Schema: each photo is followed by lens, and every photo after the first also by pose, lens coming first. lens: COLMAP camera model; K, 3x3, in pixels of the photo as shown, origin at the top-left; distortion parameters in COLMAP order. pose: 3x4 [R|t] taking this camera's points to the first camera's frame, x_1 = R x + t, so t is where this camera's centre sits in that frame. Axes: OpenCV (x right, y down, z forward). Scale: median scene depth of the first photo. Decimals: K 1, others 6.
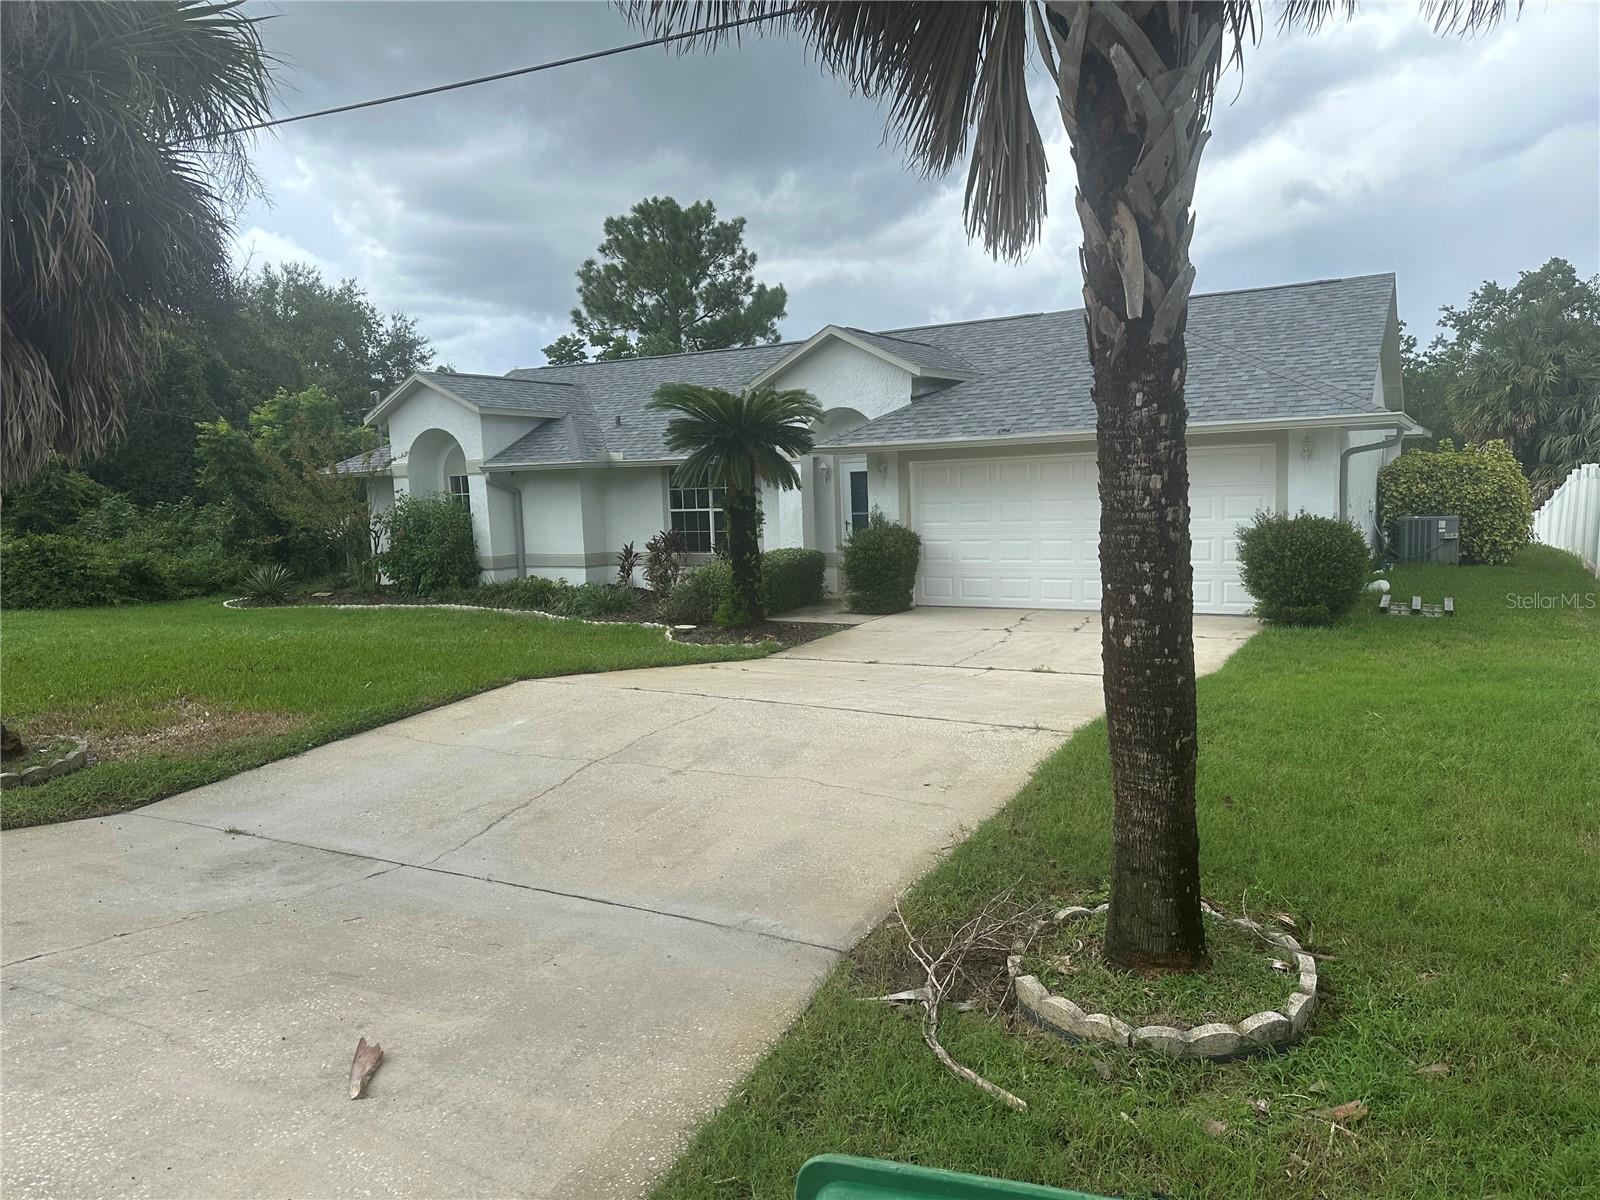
lens RADIAL K [[1118.7, 0, 789.9], [0, 1118.7, 602.2], [0, 0, 1]] dist [0.052991, -0.012817]
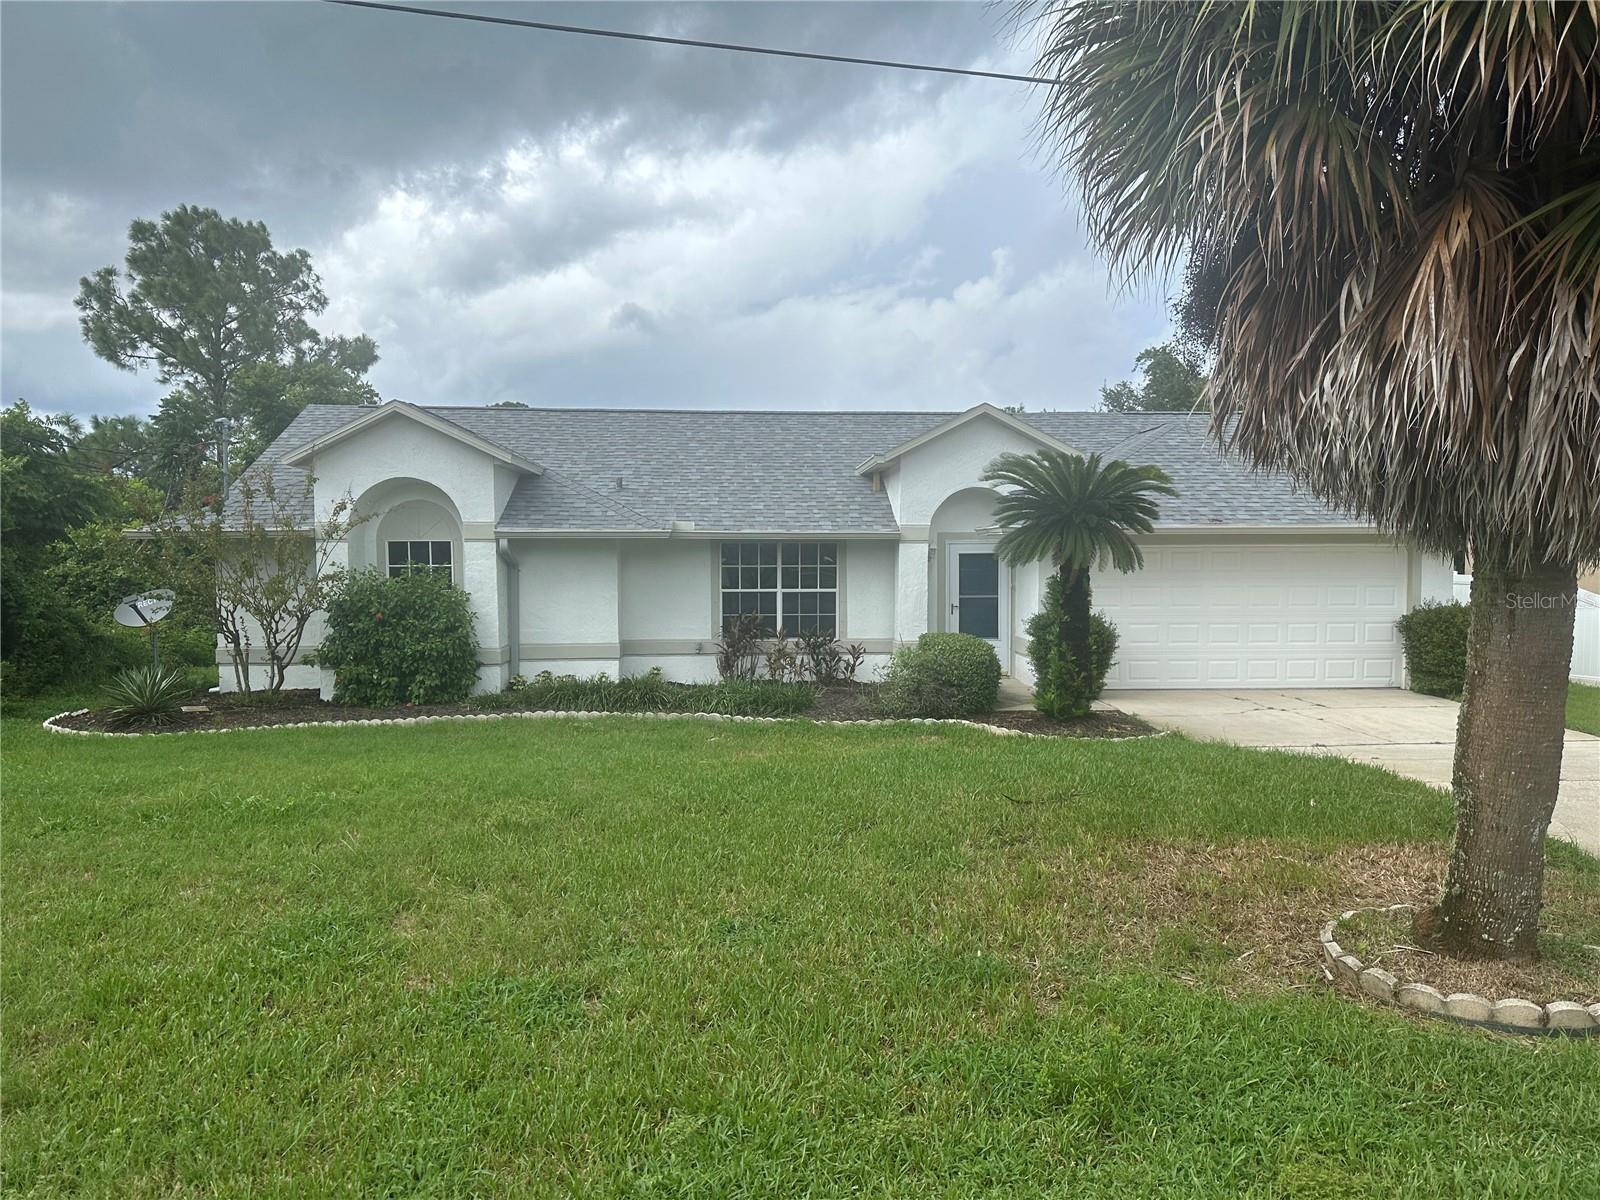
lens RADIAL K [[1118.7, 0, 800.1], [0, 1118.7, 597.7], [0, 0, 1]] dist [0.052991, -0.012817]
pose [[0.837789, 0.010553, 0.545892, -0.517001], [0.033673, 0.996911, -0.070952, -0.013353], [-0.544954, 0.077824, 0.834846, 0.248798]]
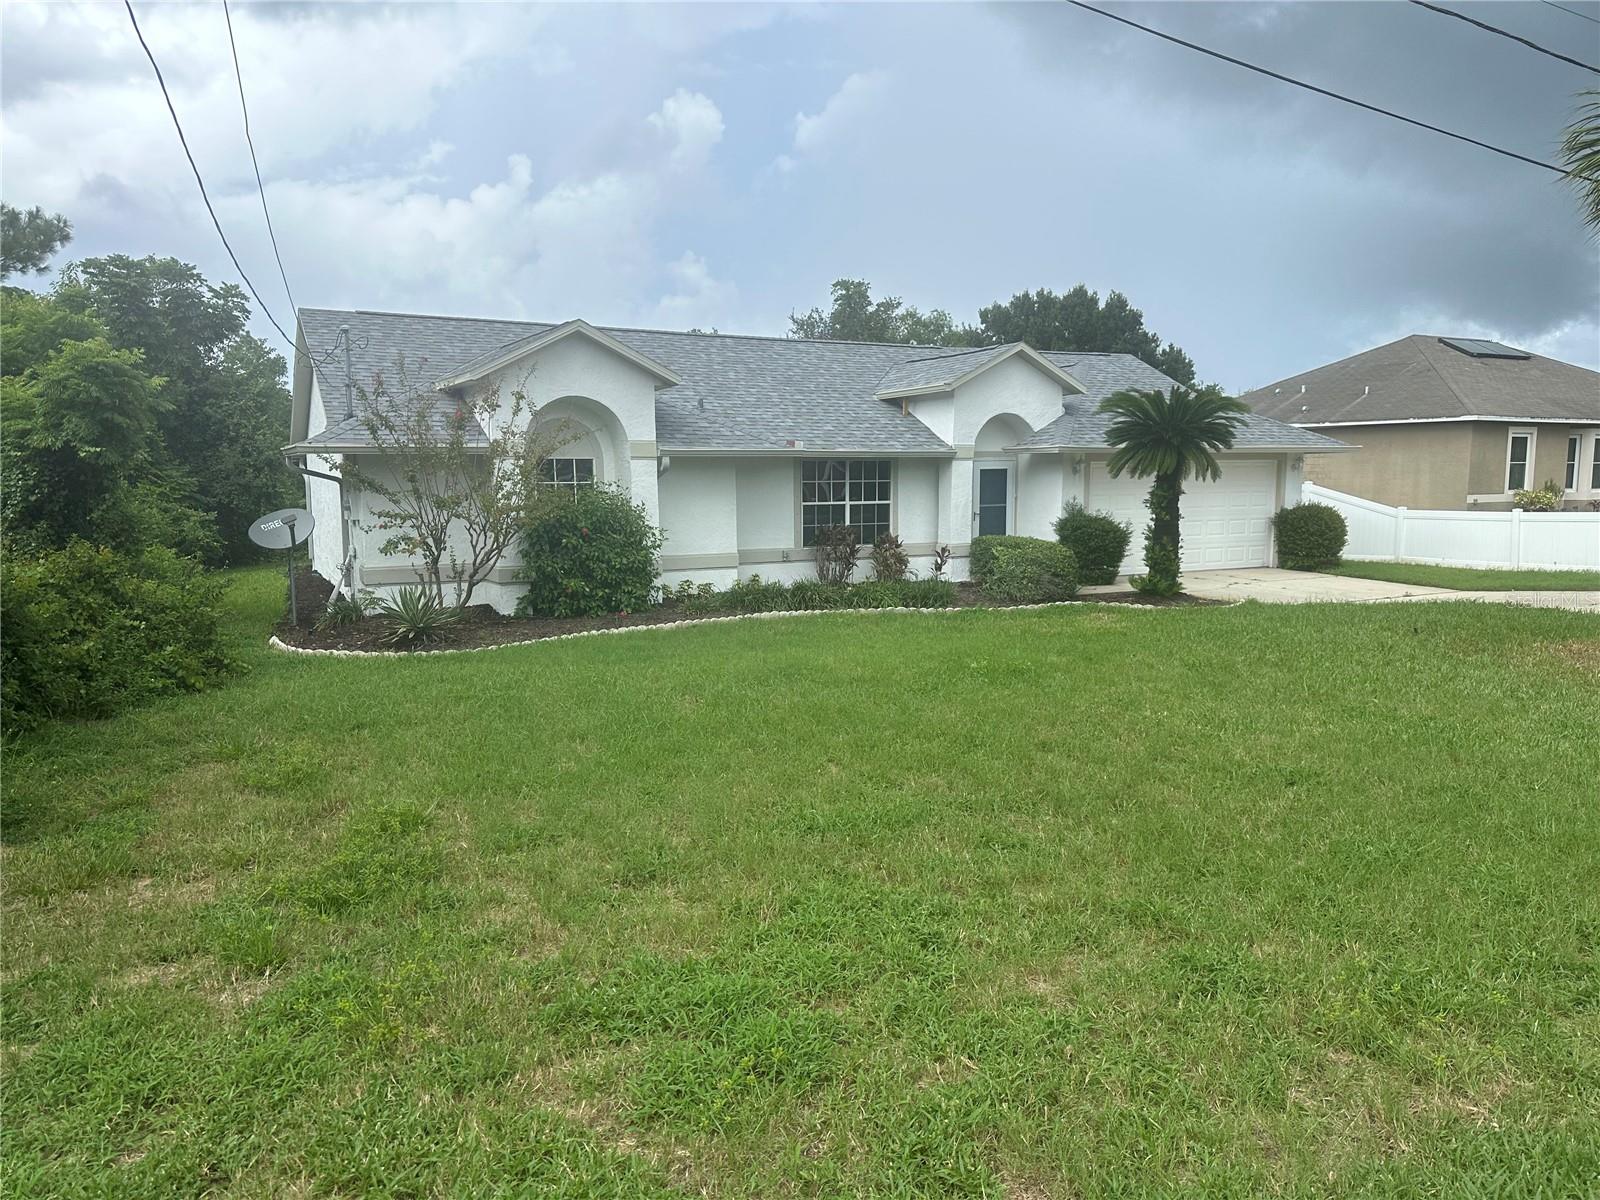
lens RADIAL K [[1118.7, 0, 785.1], [0, 1118.7, 596.3], [0, 0, 1]] dist [0.052991, -0.012817]
pose [[0.561489, -0.063186, 0.825068, -0.895684], [0.077665, 0.996703, 0.023476, -0.026054], [-0.823831, 0.050897, 0.564545, 0.469914]]
